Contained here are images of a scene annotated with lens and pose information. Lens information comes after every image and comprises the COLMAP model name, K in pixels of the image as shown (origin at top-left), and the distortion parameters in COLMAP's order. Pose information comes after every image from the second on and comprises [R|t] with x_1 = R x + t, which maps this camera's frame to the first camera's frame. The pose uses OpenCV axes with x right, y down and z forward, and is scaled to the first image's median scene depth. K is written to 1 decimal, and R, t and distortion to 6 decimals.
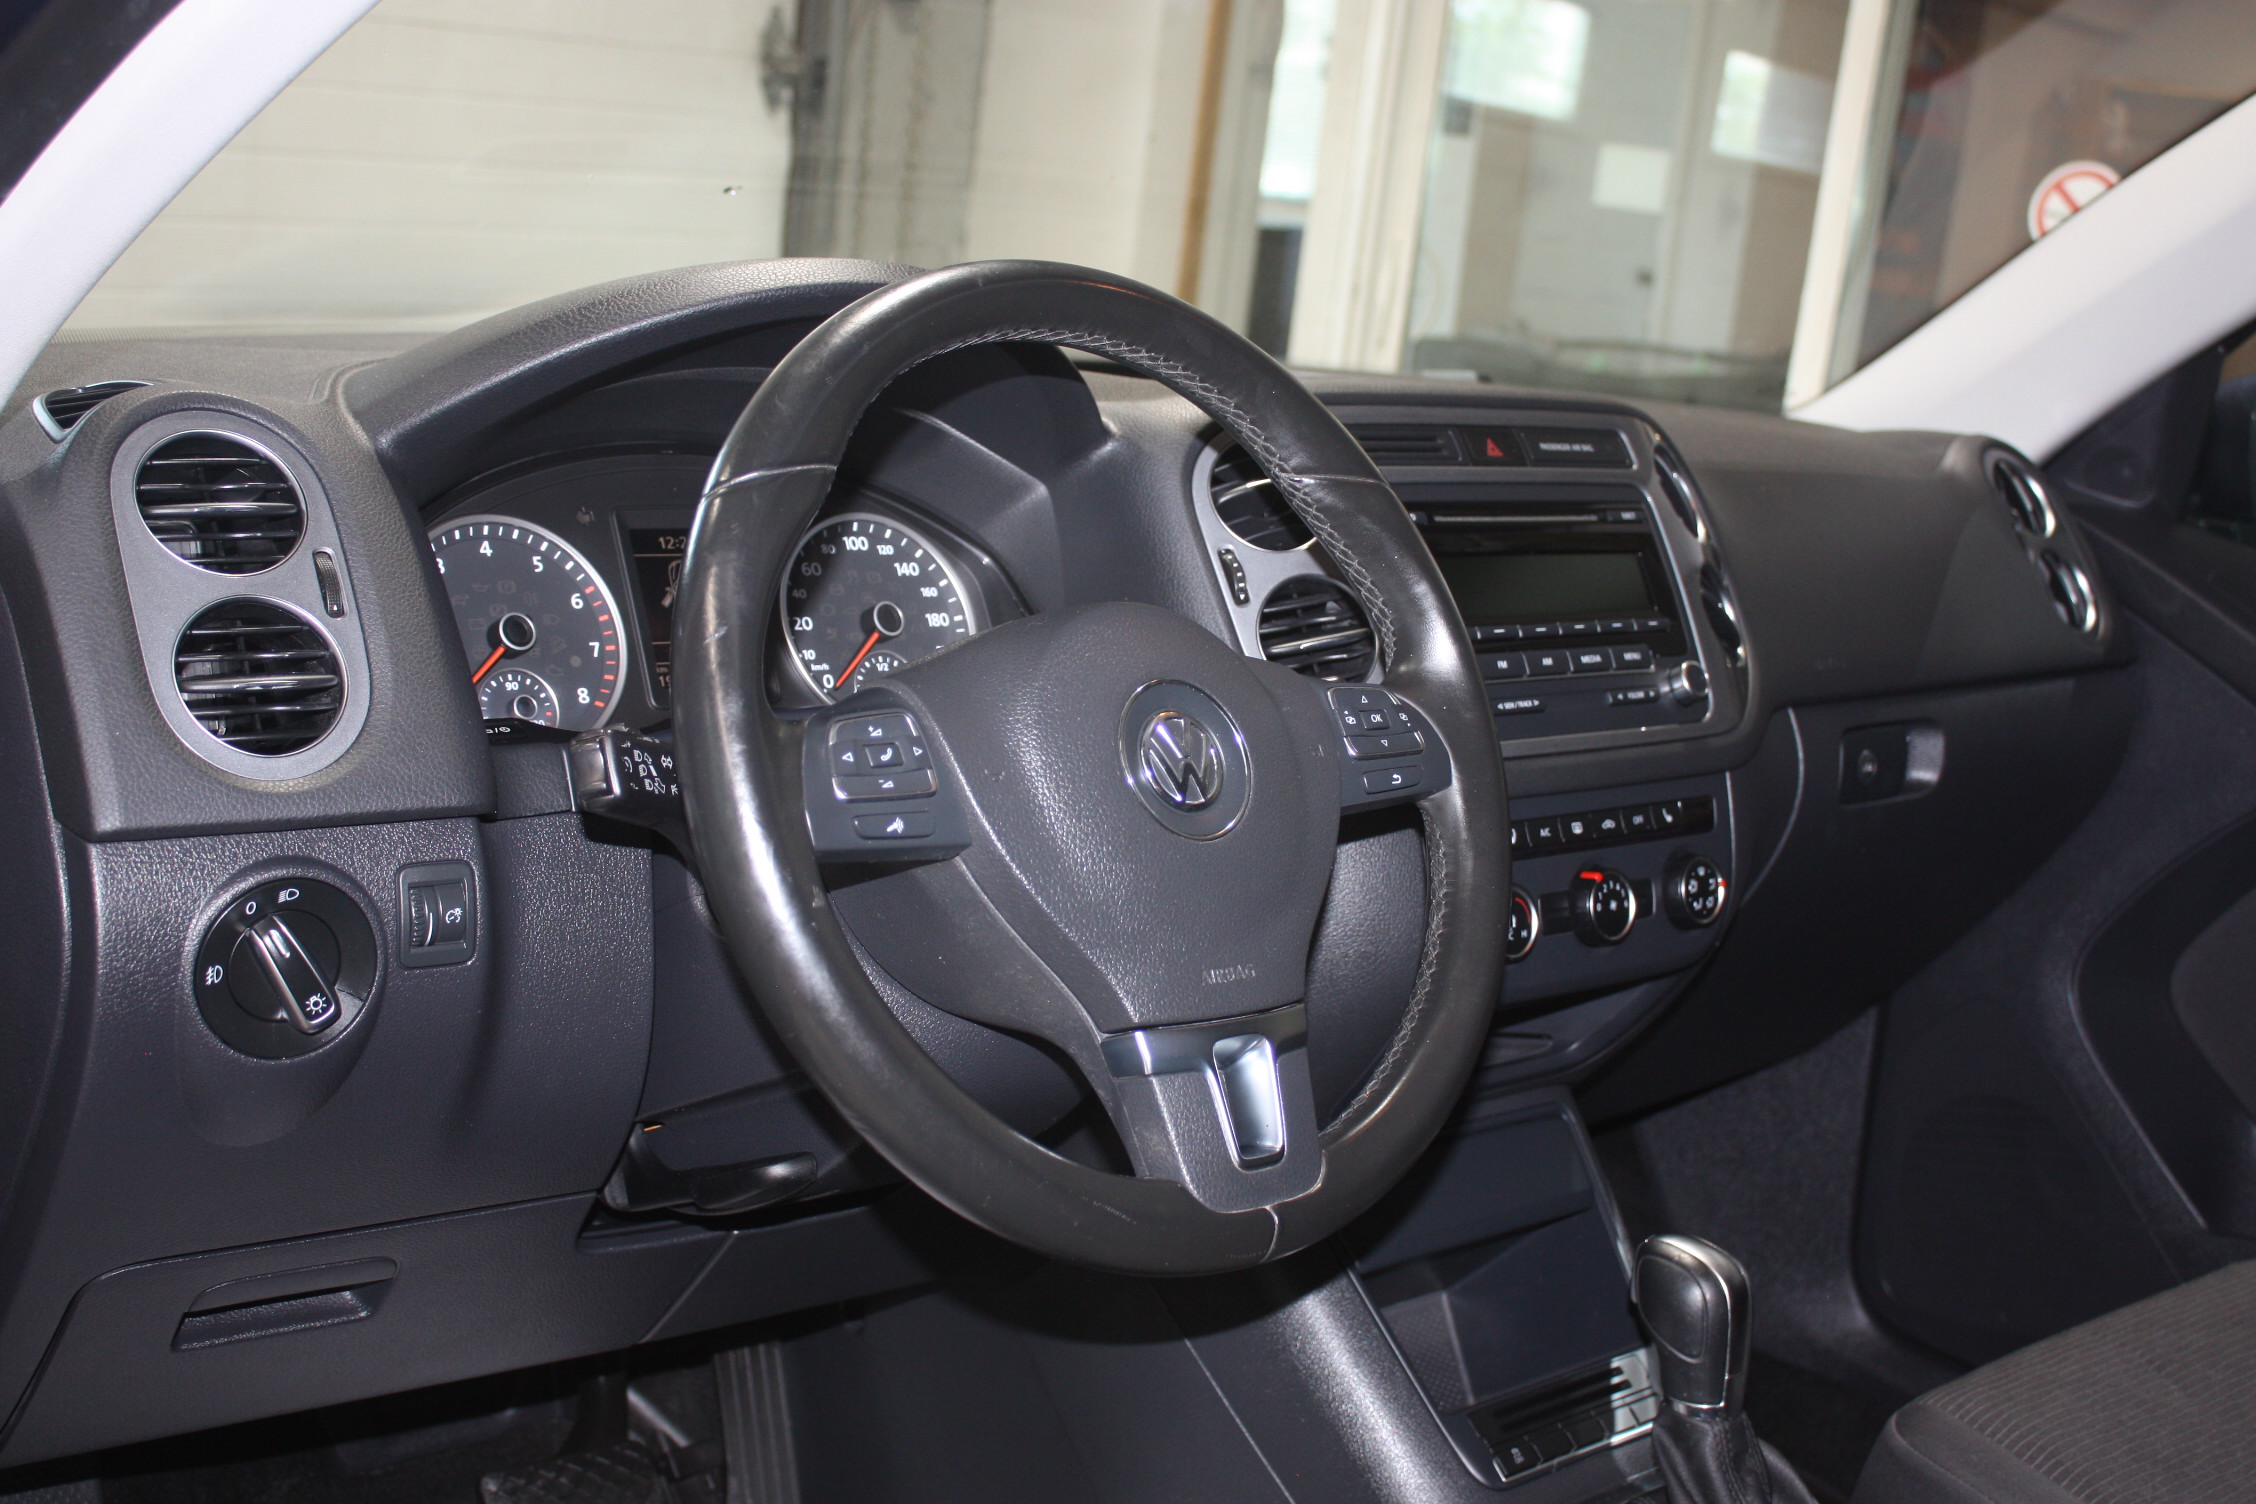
lens RADIAL K [[2831.5, 0, 1126.7], [0, 2831.5, 748.6], [0, 0, 1]] dist [0.006128, 0.000000]
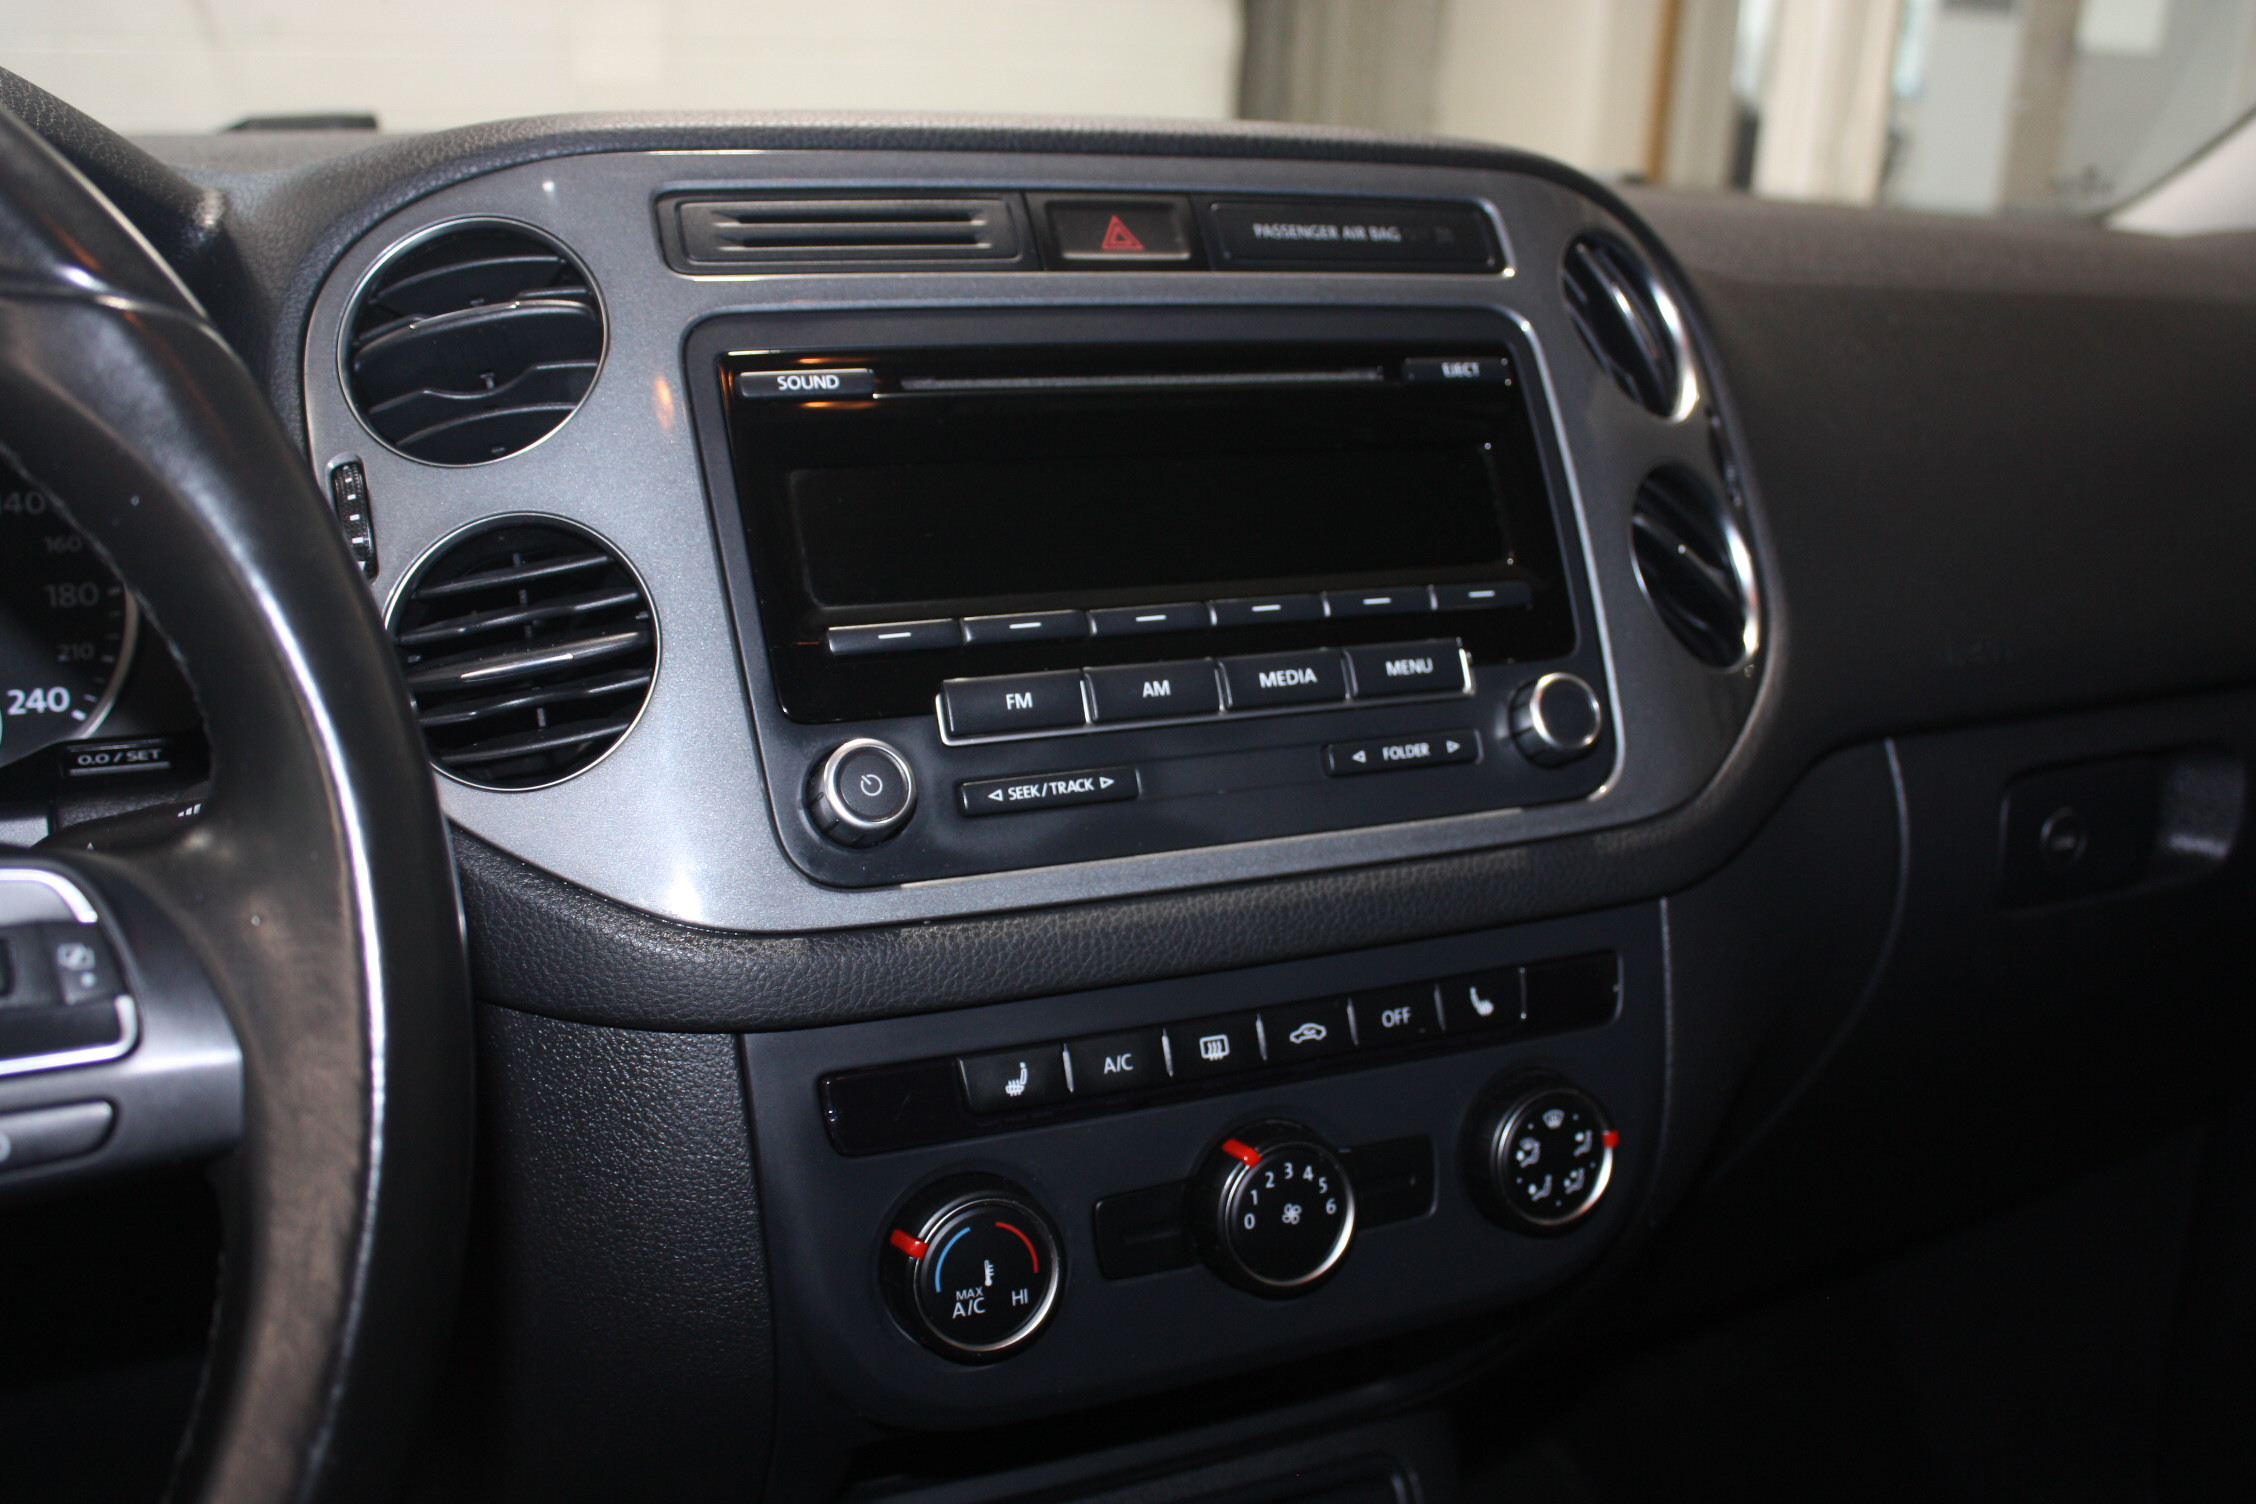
lens RADIAL K [[2190.1, 0, 1128.0], [0, 2190.1, 755.1], [0, 0, 1]] dist [-0.087381, 0.000000]
pose [[0.953566, 0.029457, -0.299739, 0.242732], [-0.005823, 0.996823, 0.079436, -0.046520], [0.301127, -0.074002, 0.950708, 0.634152]]
